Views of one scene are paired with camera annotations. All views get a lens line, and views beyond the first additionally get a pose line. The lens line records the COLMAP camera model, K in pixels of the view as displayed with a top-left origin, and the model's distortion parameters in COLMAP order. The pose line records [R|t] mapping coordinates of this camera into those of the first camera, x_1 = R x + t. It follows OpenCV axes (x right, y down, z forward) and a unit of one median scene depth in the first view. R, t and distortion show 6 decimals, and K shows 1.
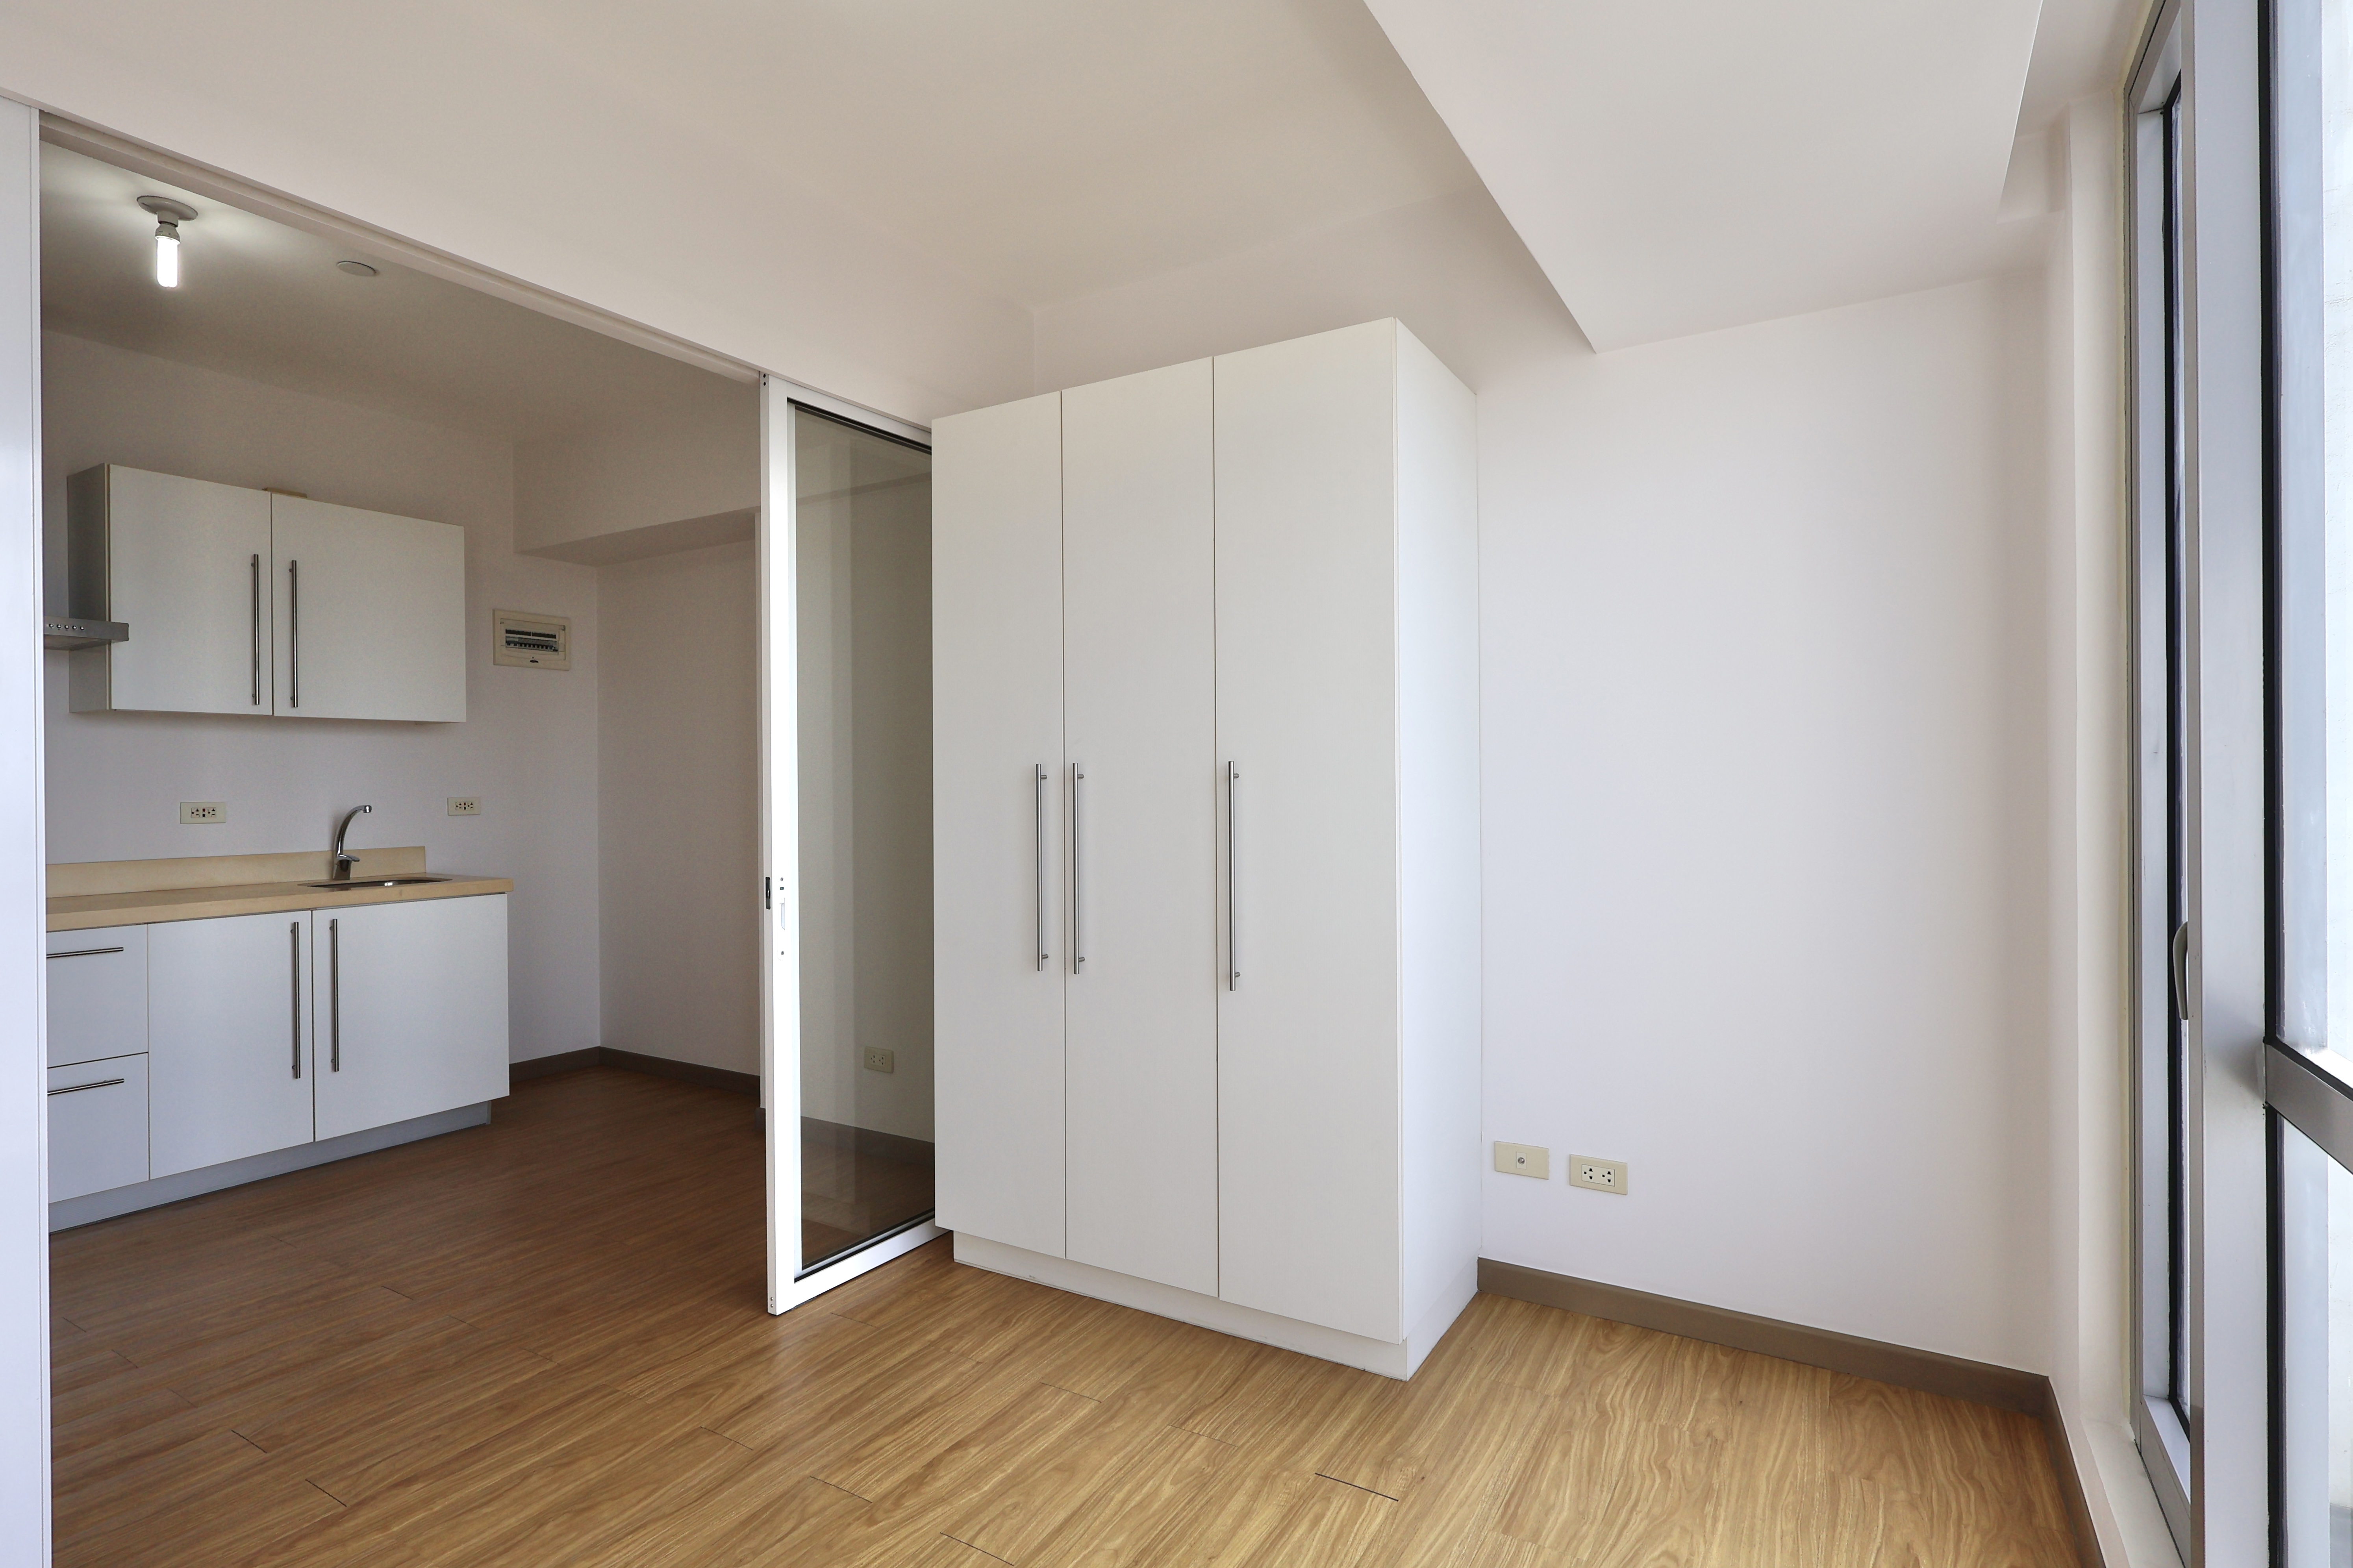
lens RADIAL K [[1149.6, 0, 1176.5], [0, 1149.6, 791.5], [0, 0, 1]] dist [0.001433, 0.000237]
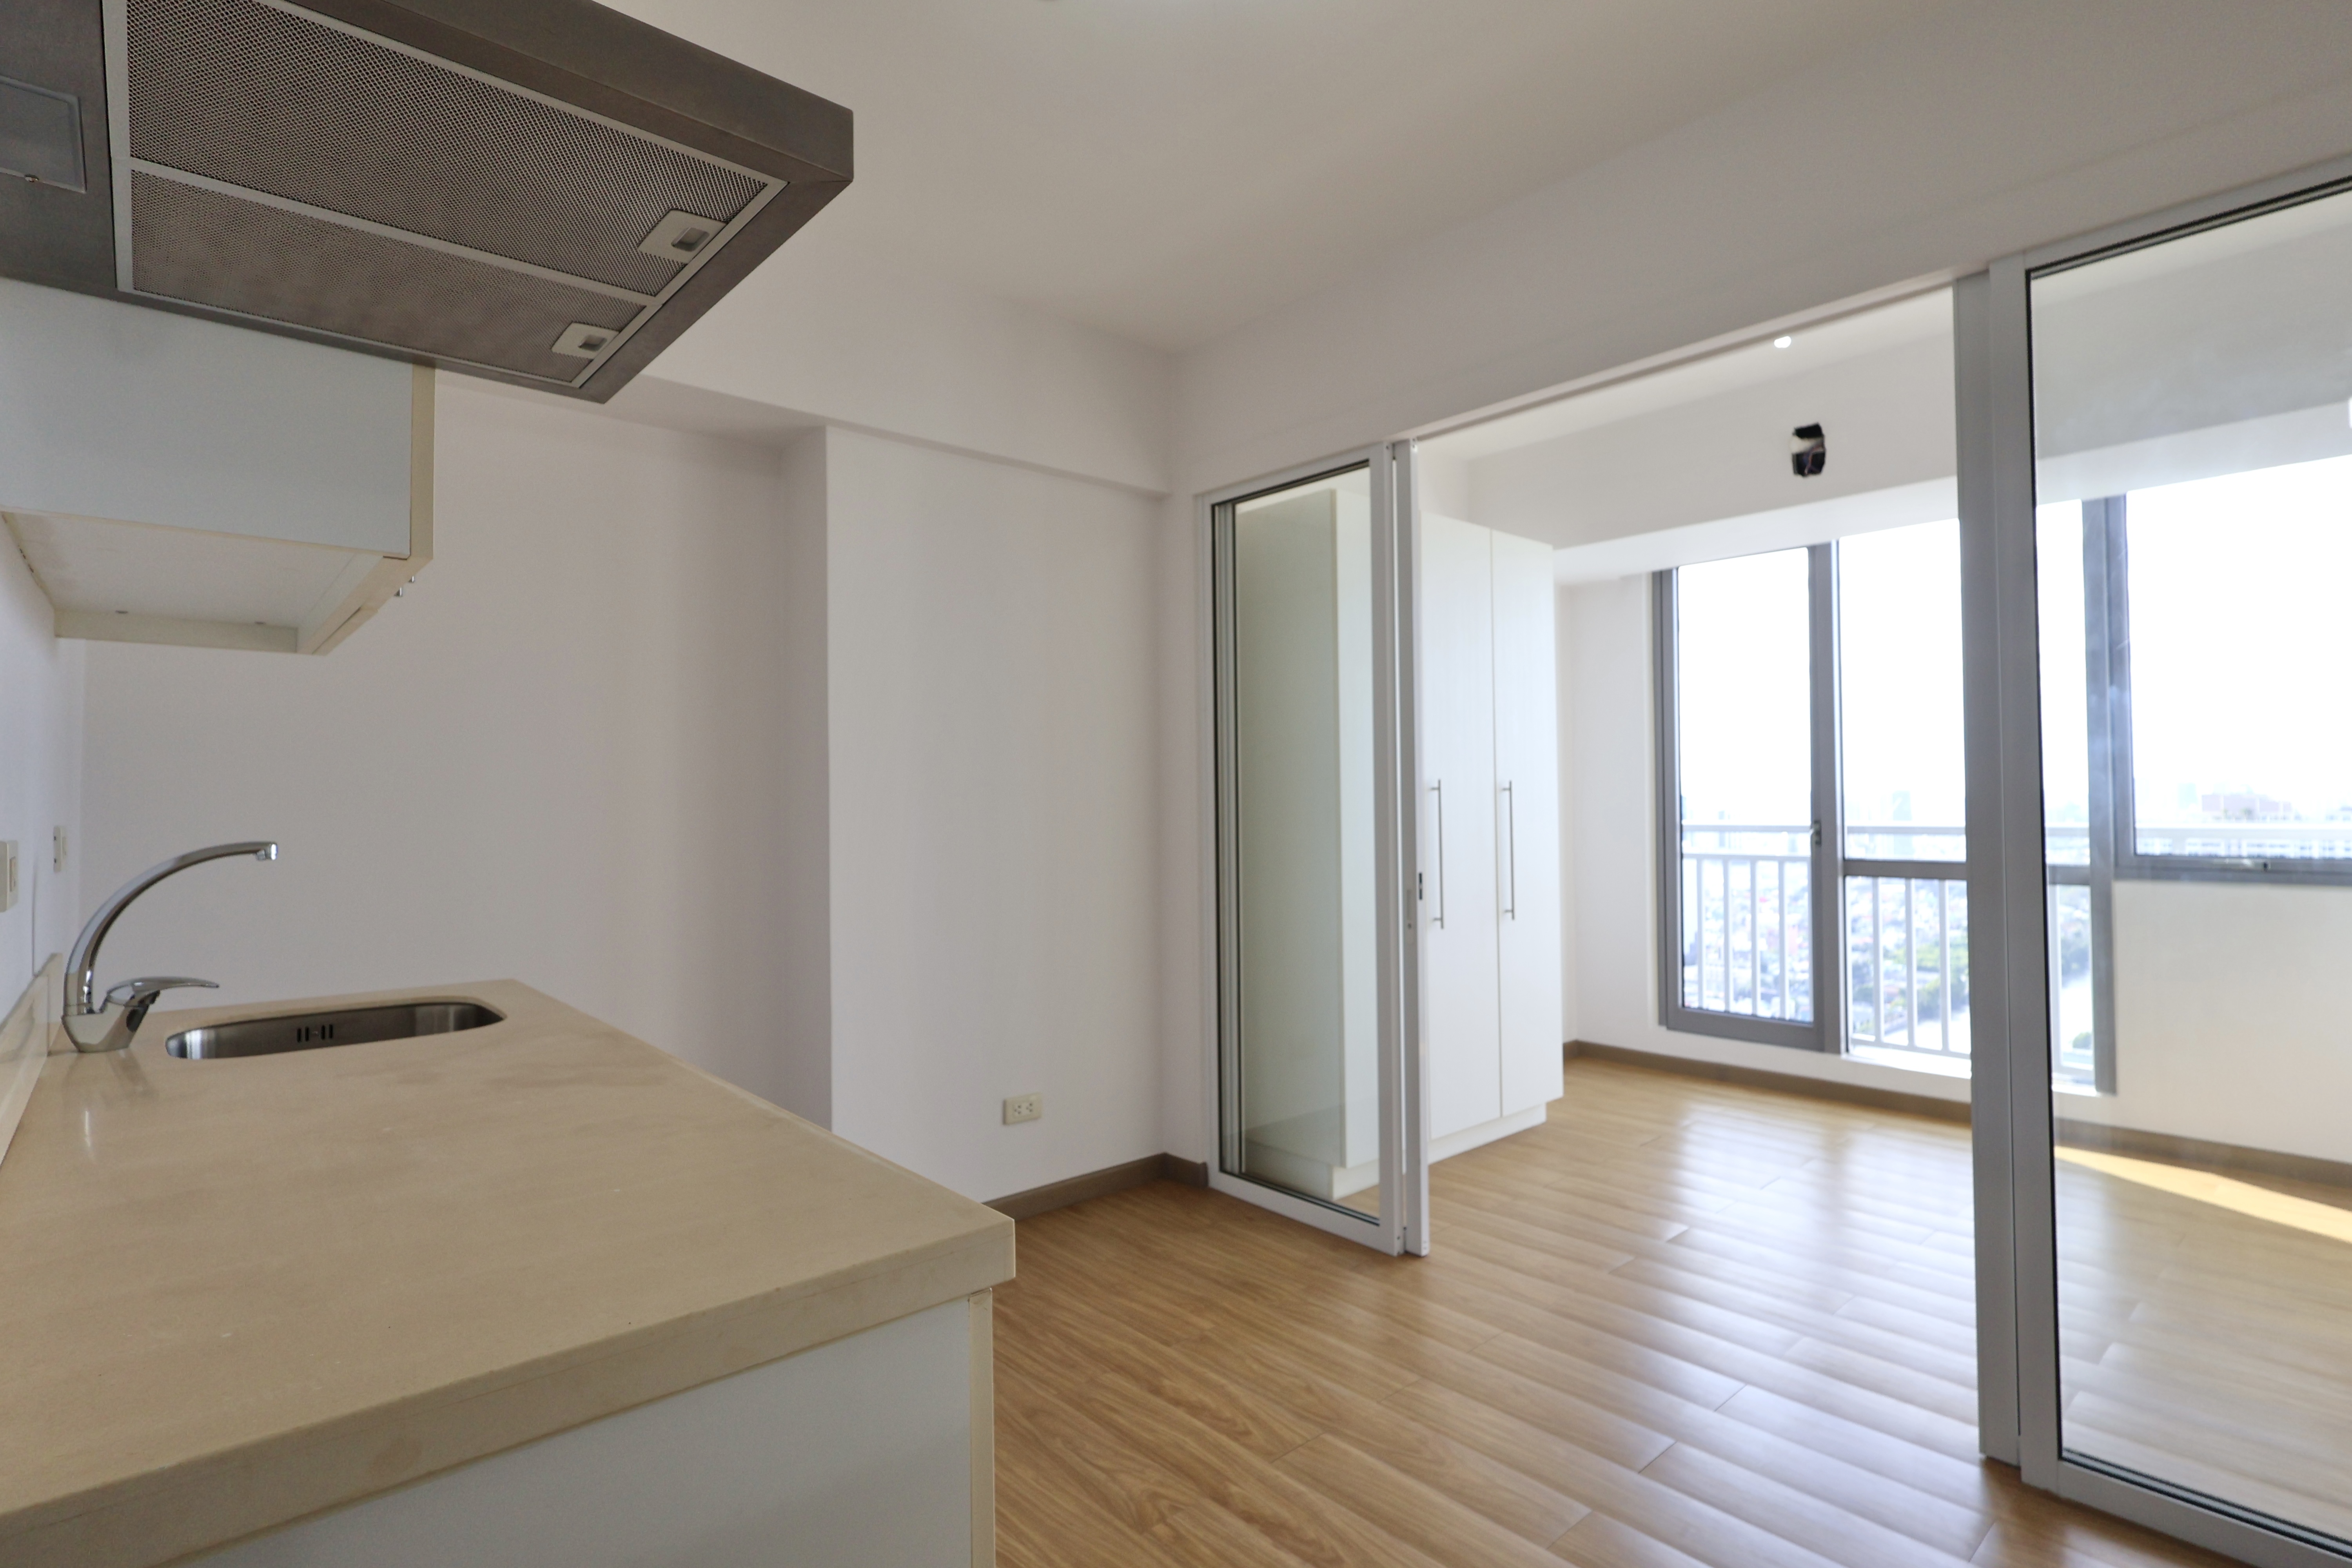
lens RADIAL K [[1145.7, 0, 1176.0], [0, 1145.7, 784.0], [0, 0, 1]] dist [0.000986, 0.000433]
pose [[0.289304, 0.021449, 0.956997, -4.479327], [0.010430, 0.999619, -0.025557, 0.023150], [-0.957180, 0.017375, 0.288970, 2.521479]]
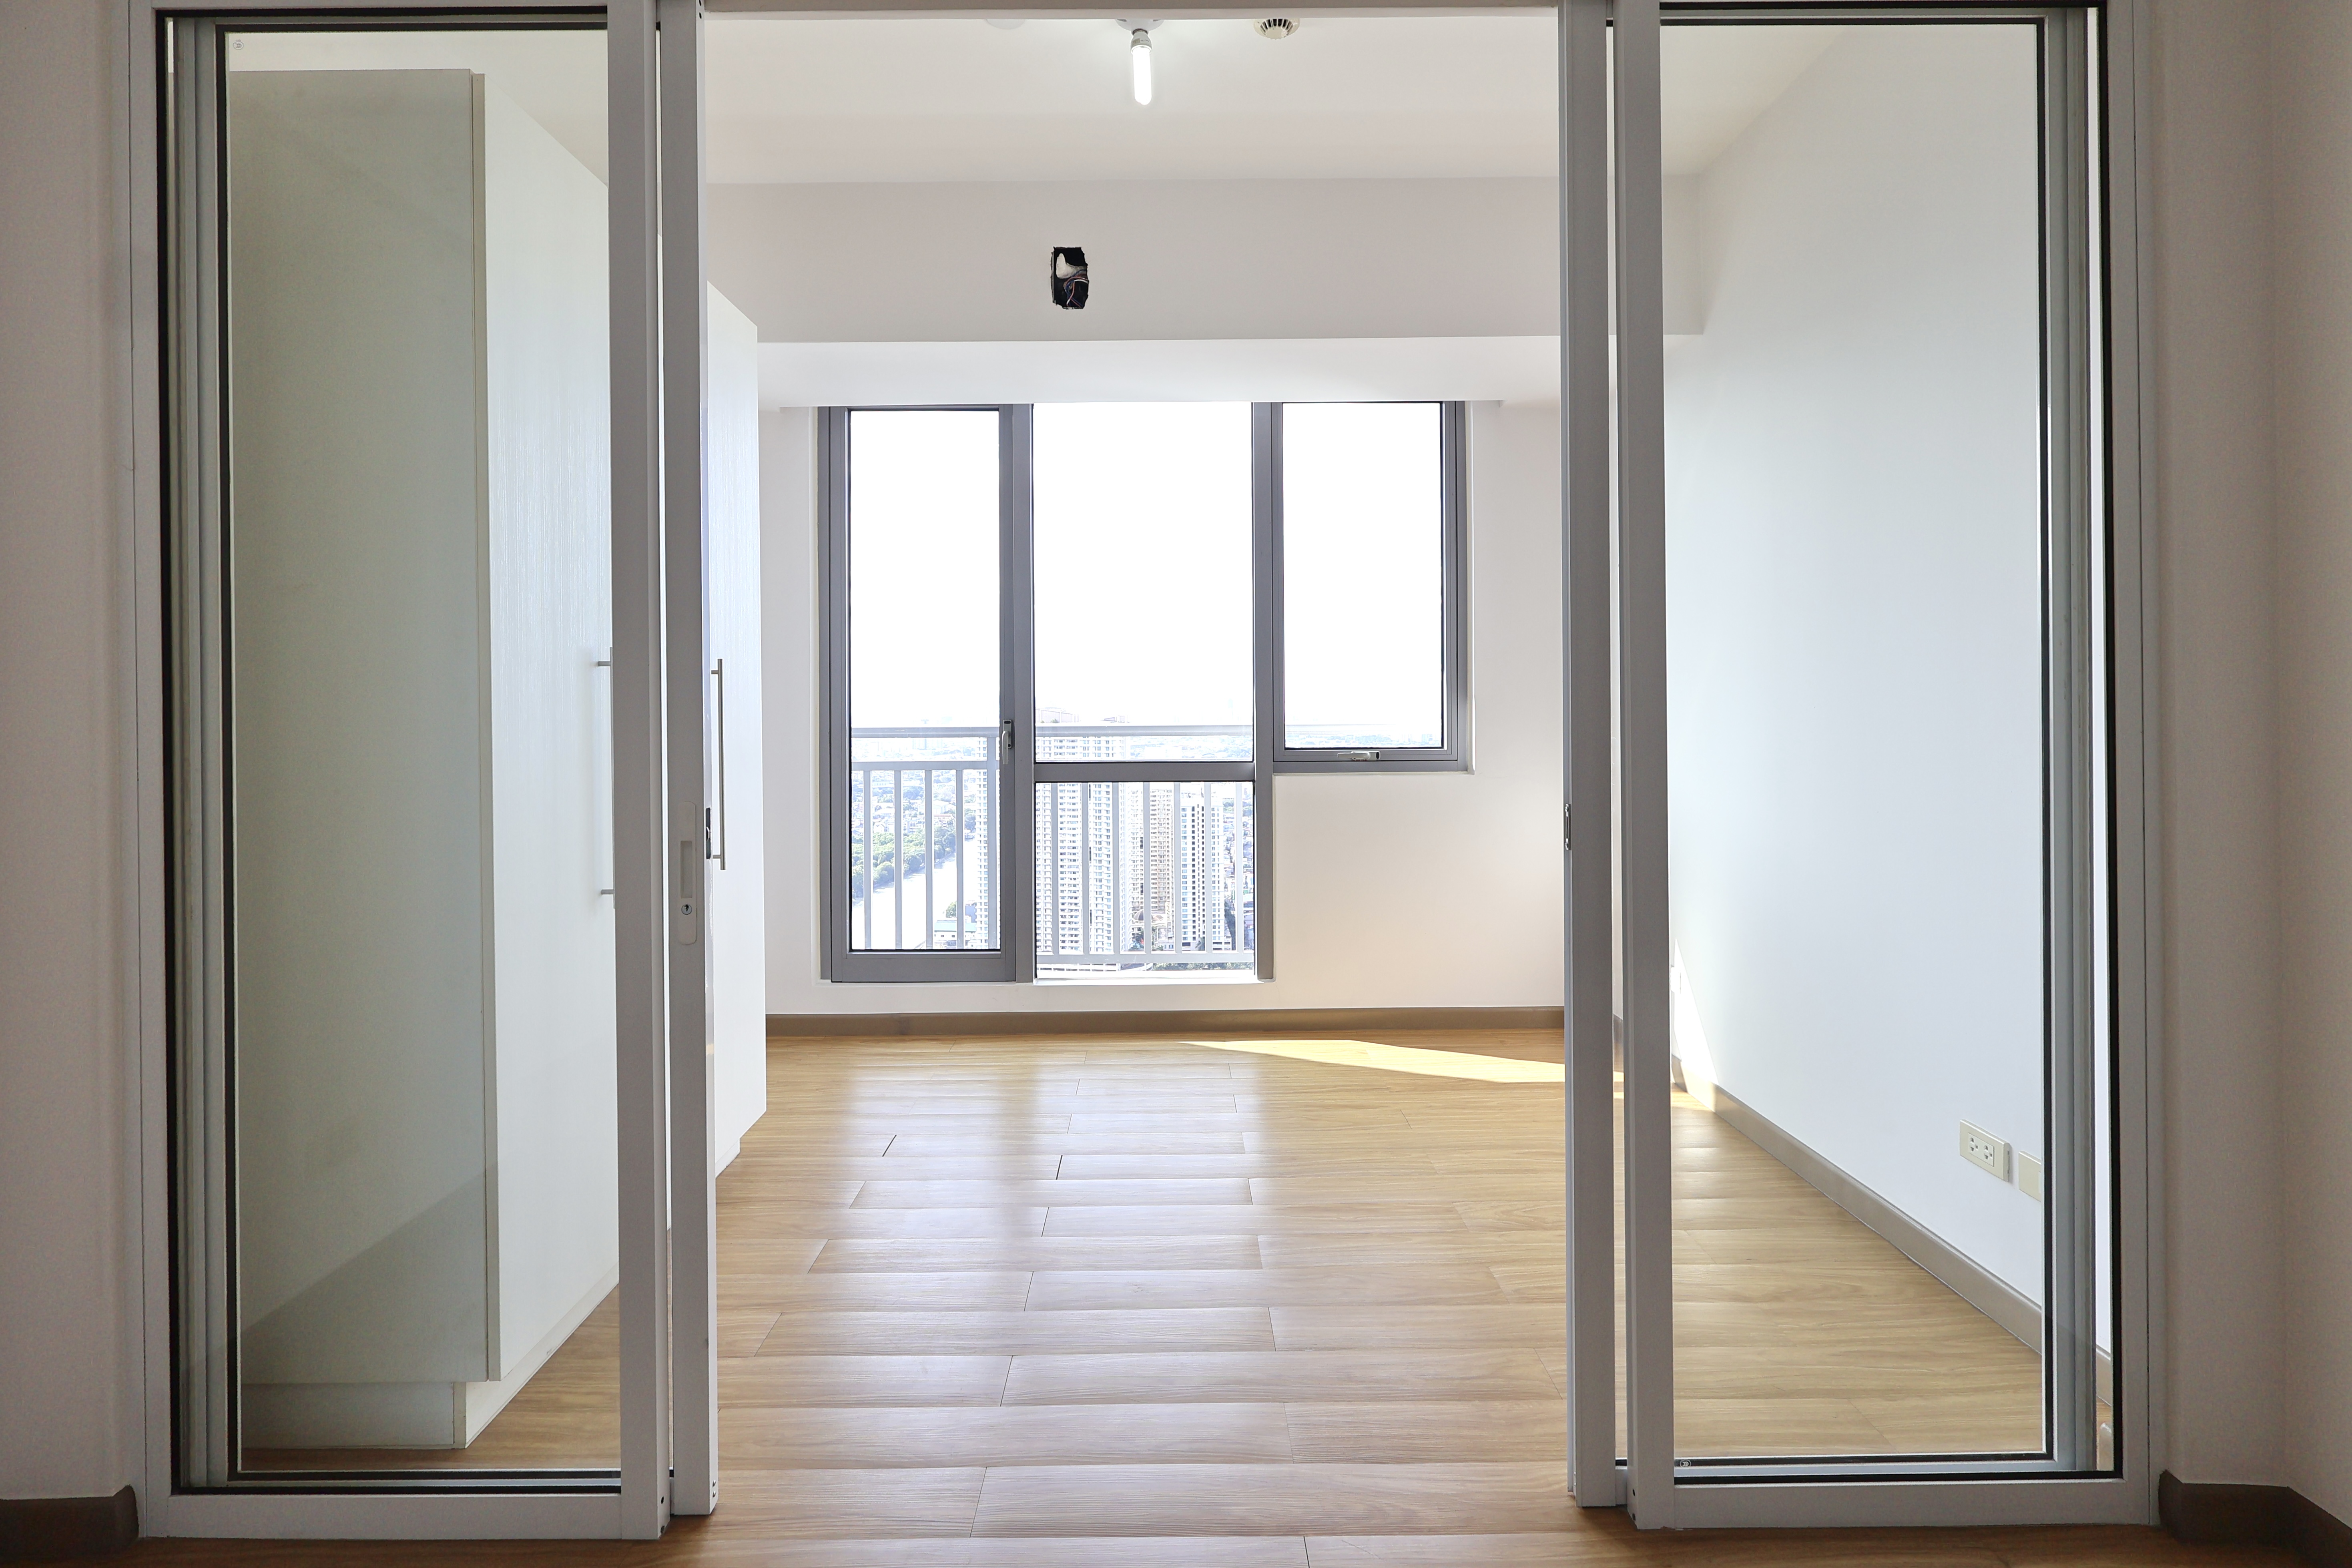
lens RADIAL K [[1185.1, 0, 1156.9], [0, 1185.1, 725.0], [0, 0, 1]] dist [0.014216, 0.000174]
pose [[-0.528415, 0.001470, 0.848985, -3.821908], [0.014038, 0.999877, 0.007006, 0.048693], [-0.848870, 0.015620, -0.528370, 2.848572]]
